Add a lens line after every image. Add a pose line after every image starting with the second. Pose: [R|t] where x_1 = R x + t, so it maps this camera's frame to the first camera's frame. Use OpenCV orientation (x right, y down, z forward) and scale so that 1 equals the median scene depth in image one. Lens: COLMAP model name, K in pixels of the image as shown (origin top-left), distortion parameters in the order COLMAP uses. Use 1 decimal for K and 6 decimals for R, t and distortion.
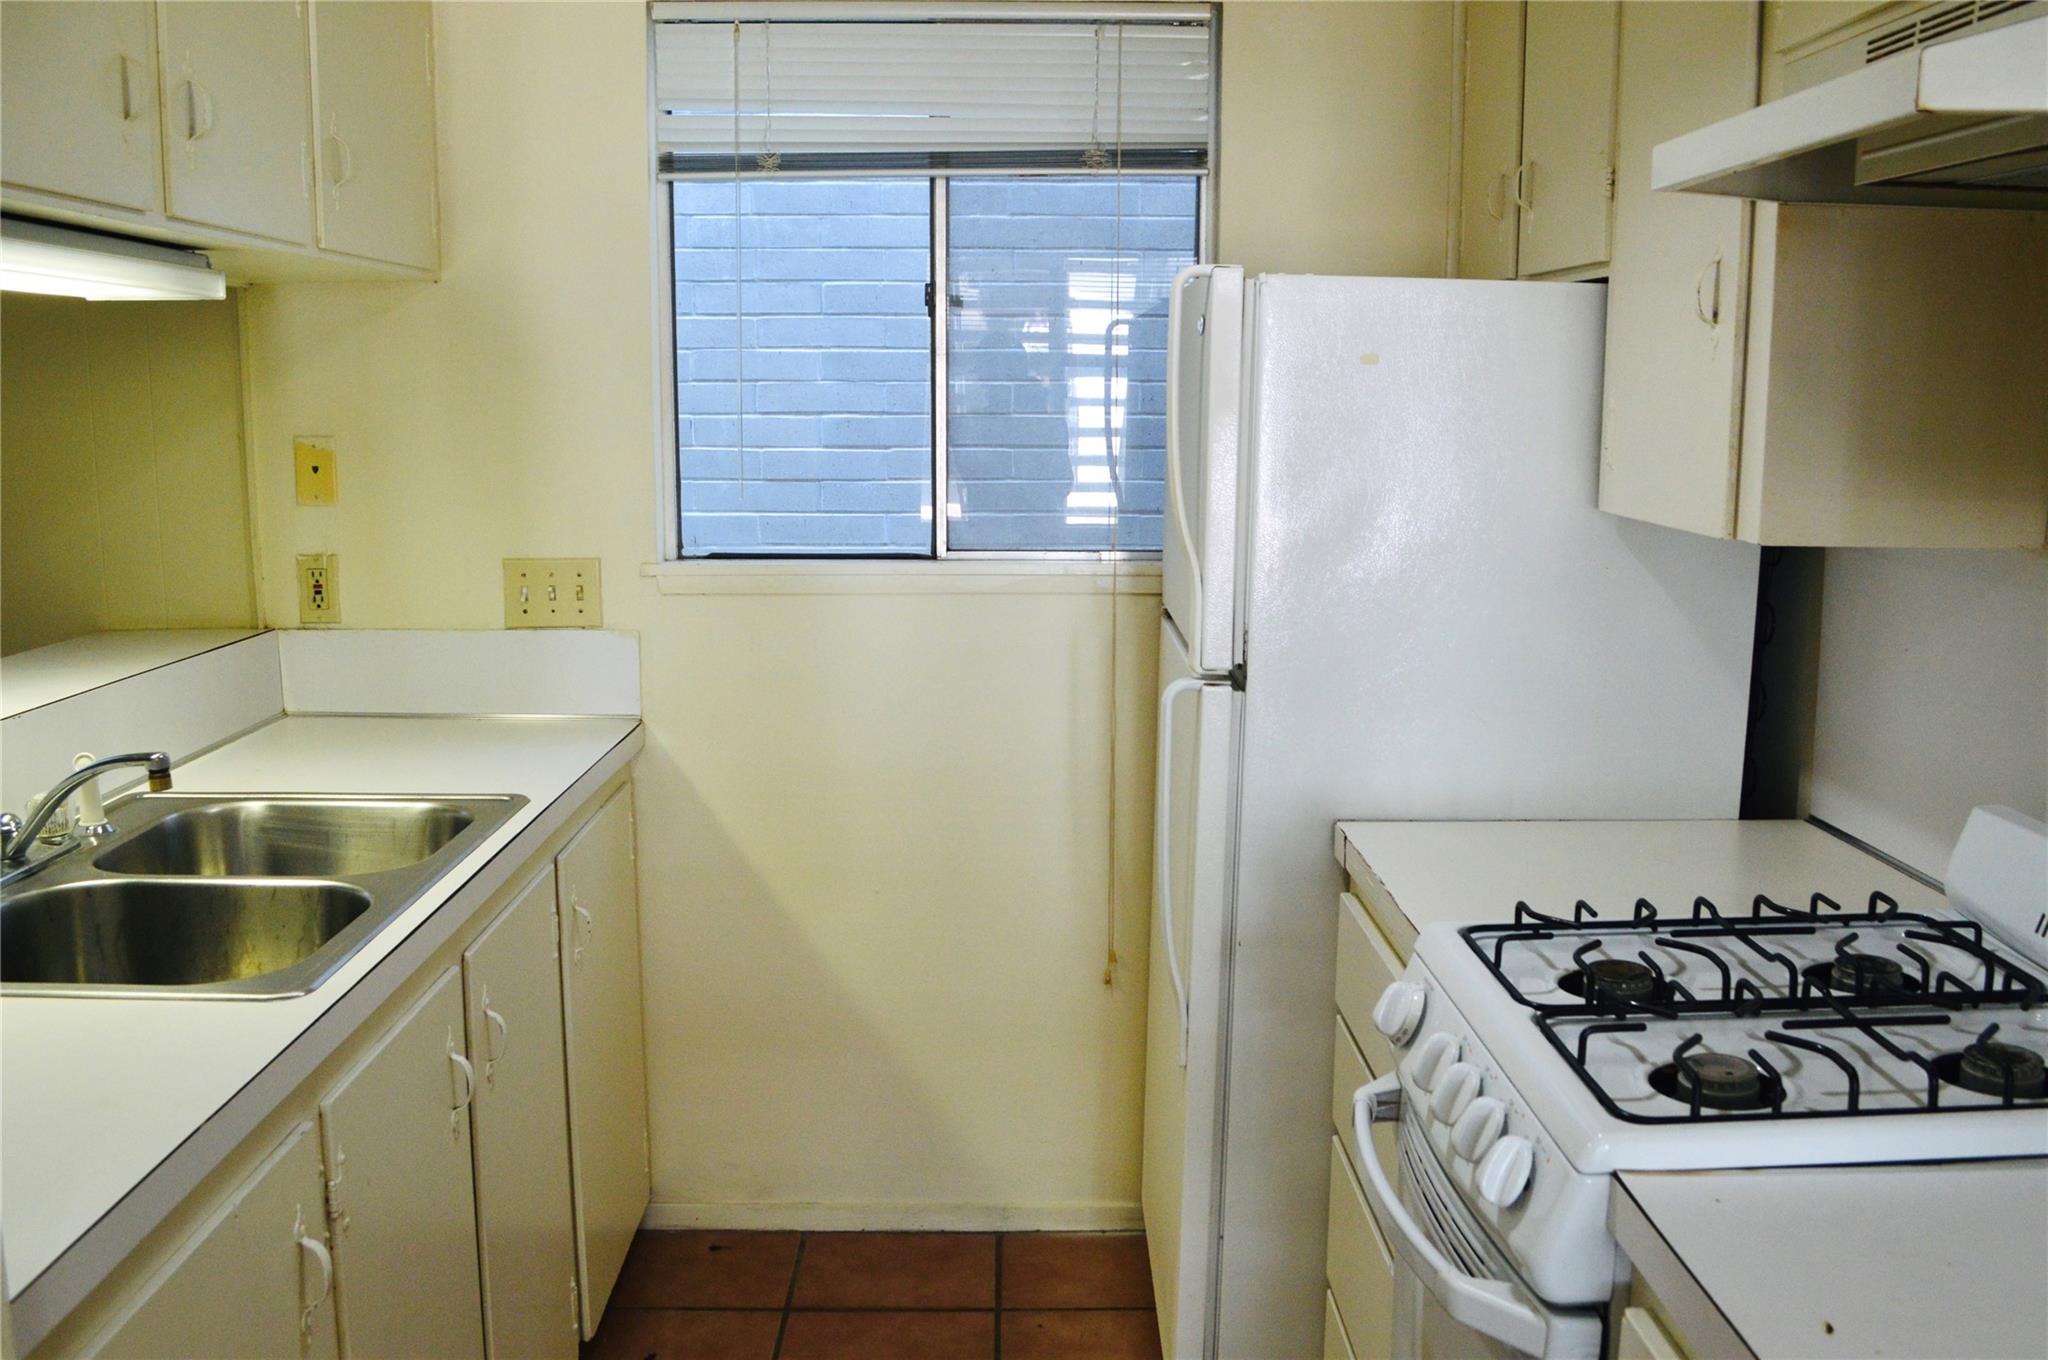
lens RADIAL K [[1789.4, 0, 1024.0], [0, 1789.4, 680.0], [0, 0, 1]] dist [-0.087220, 0.022197]
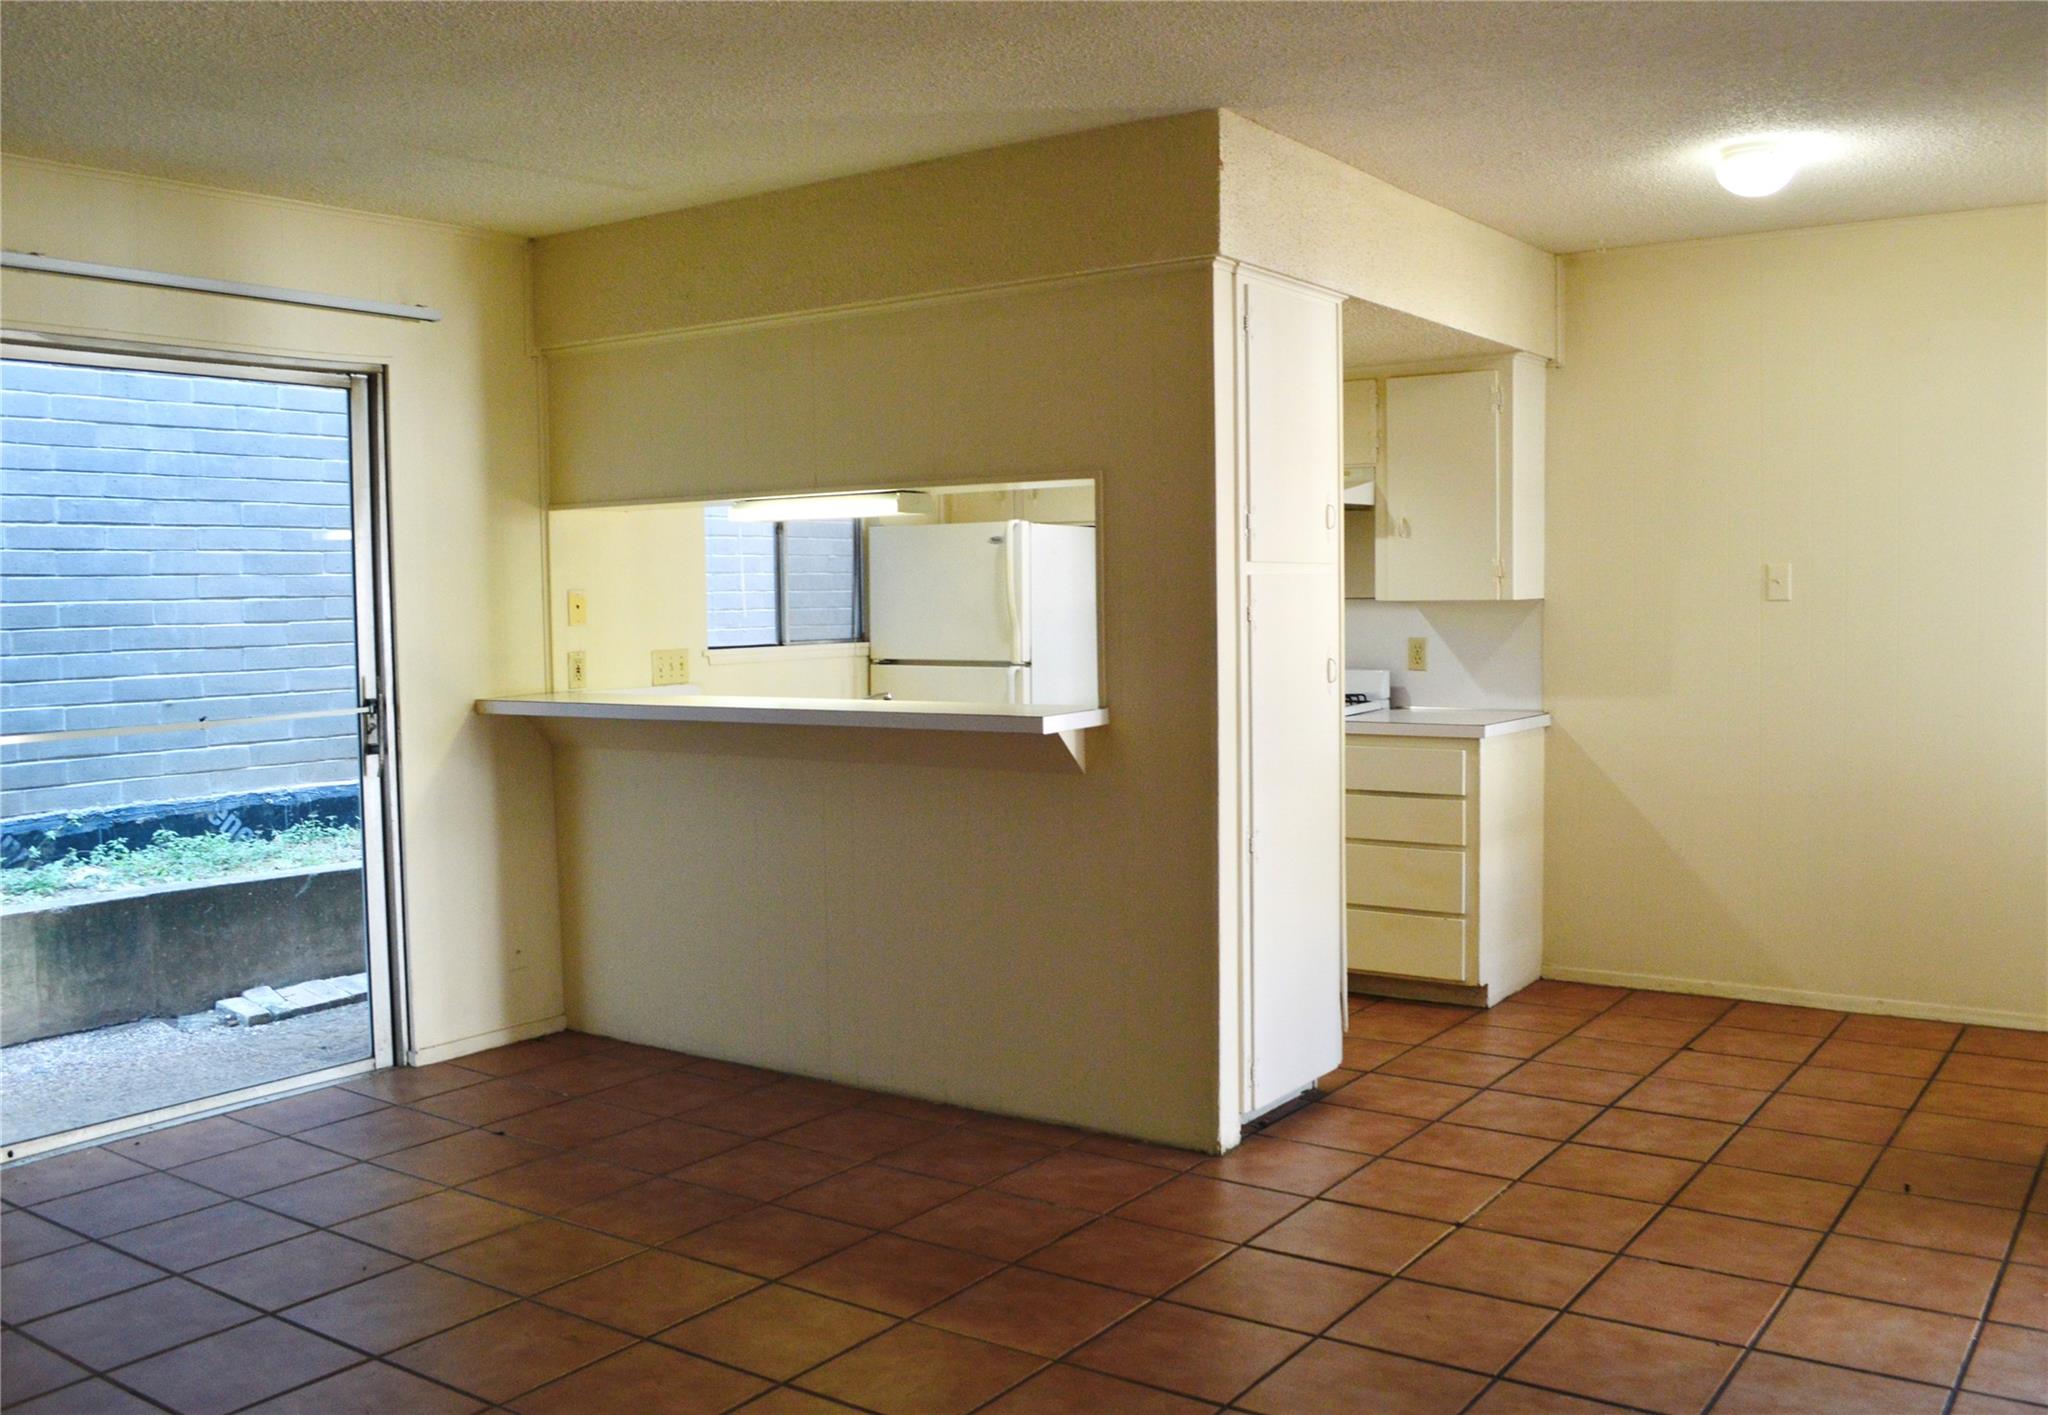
lens RADIAL K [[1823.5, 0, 1024.0], [0, 1823.5, 707.5], [0, 0, 1]] dist [-0.077931, 0.001217]
pose [[0.590391, -0.062793, 0.804671, -1.753216], [0.144692, 0.989052, -0.028980, 0.118451], [-0.794042, 0.133539, 0.593014, -0.548406]]
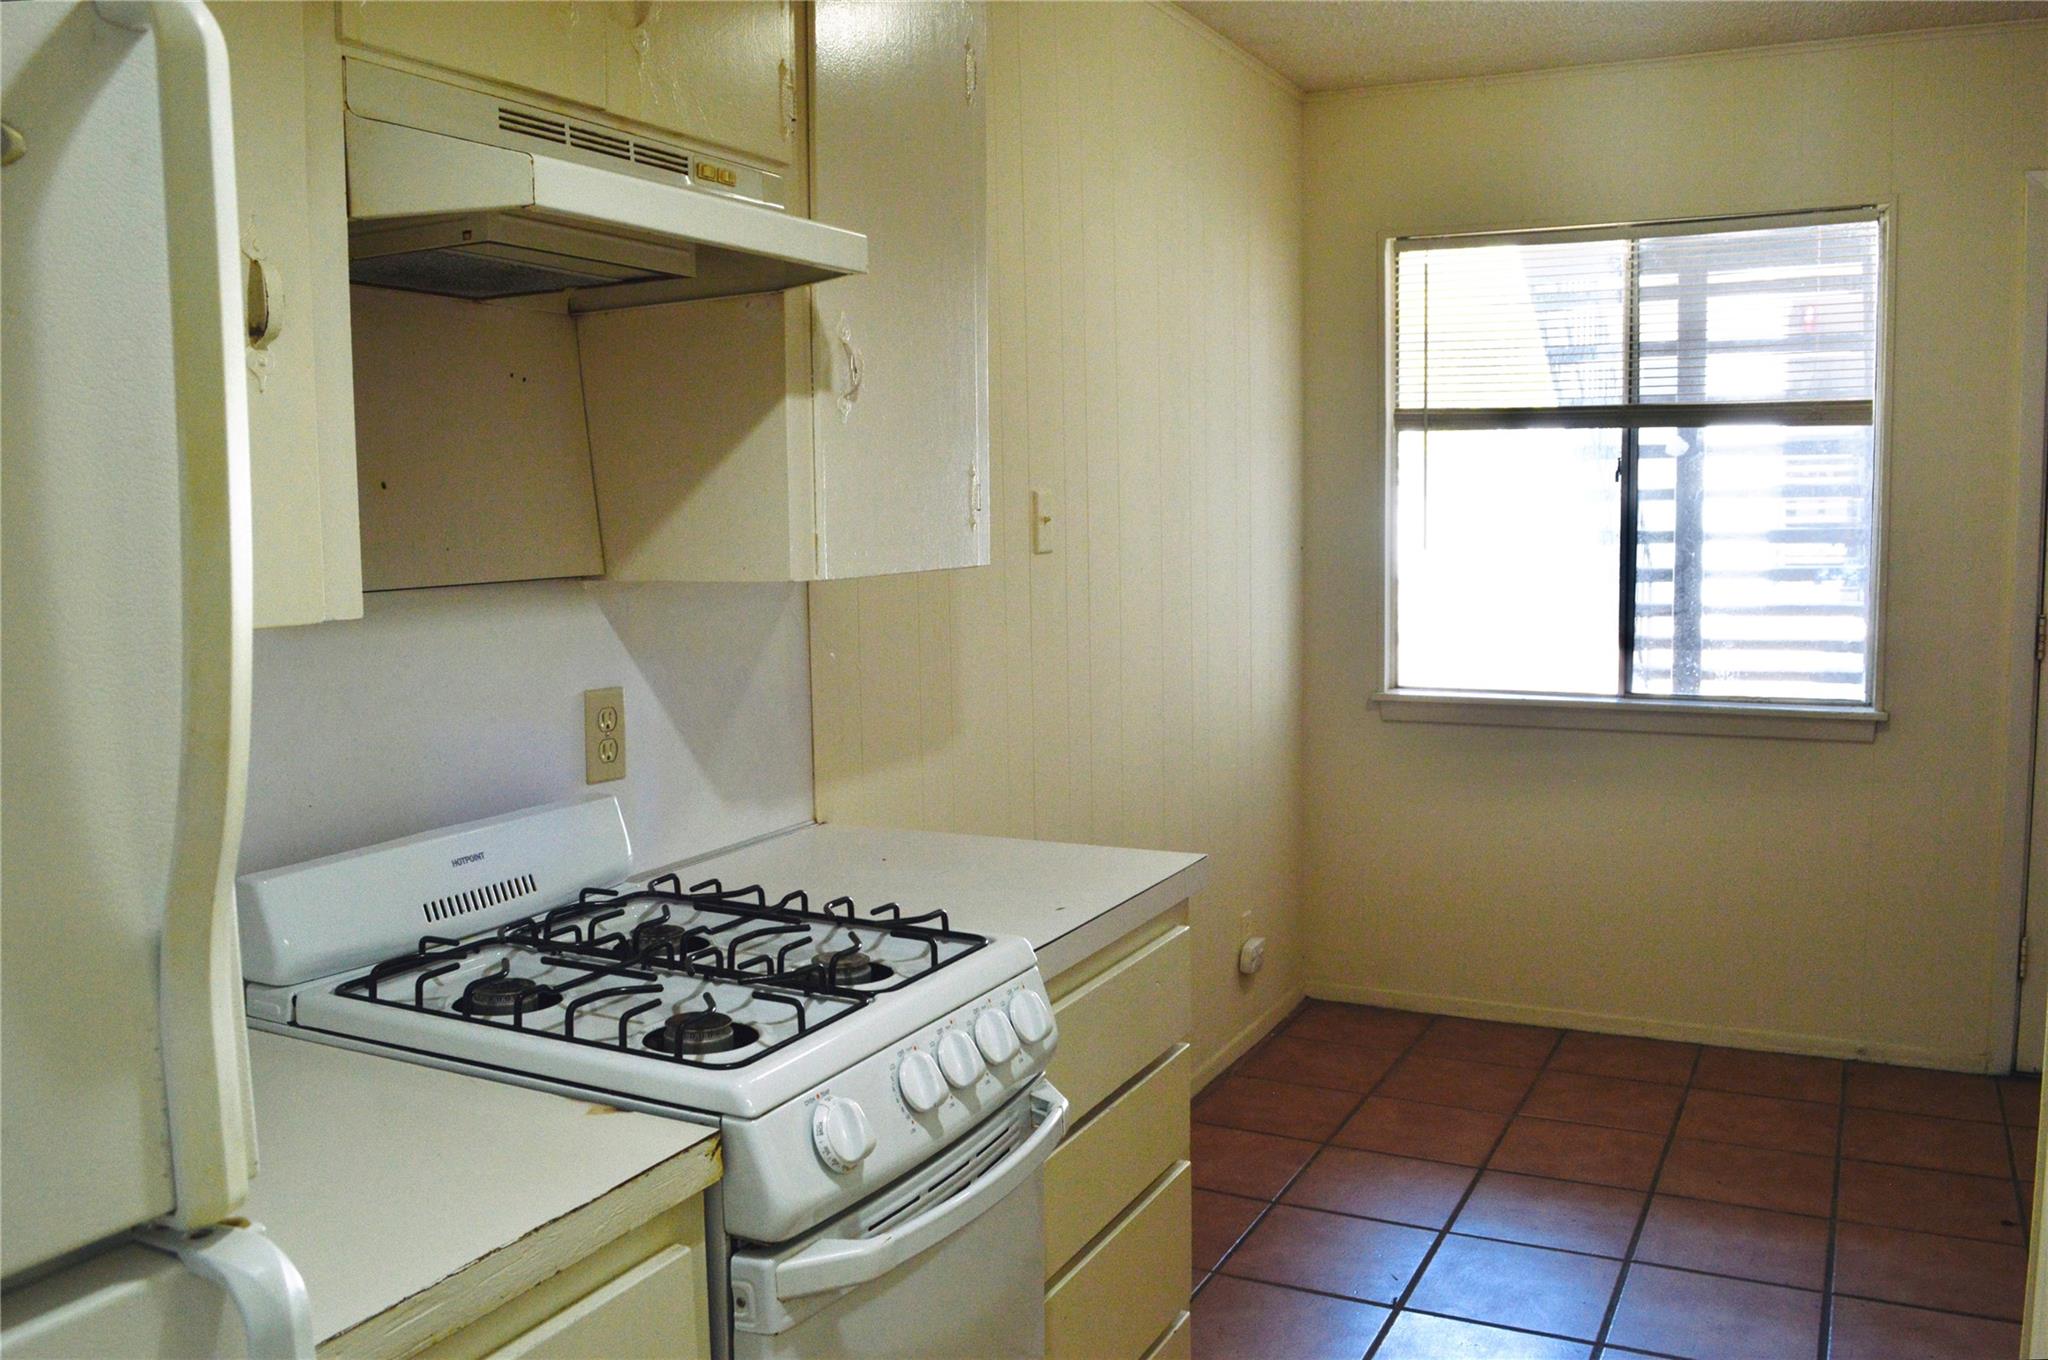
lens RADIAL K [[1709.1, 0, 1024.0], [0, 1709.1, 680.0], [0, 0, 1]] dist [-0.087755, 0.006524]
pose [[-0.888144, -0.039183, 0.457891, -0.141132], [0.084692, 0.965338, 0.246879, -0.133338], [-0.451693, 0.258043, -0.854042, 0.938493]]
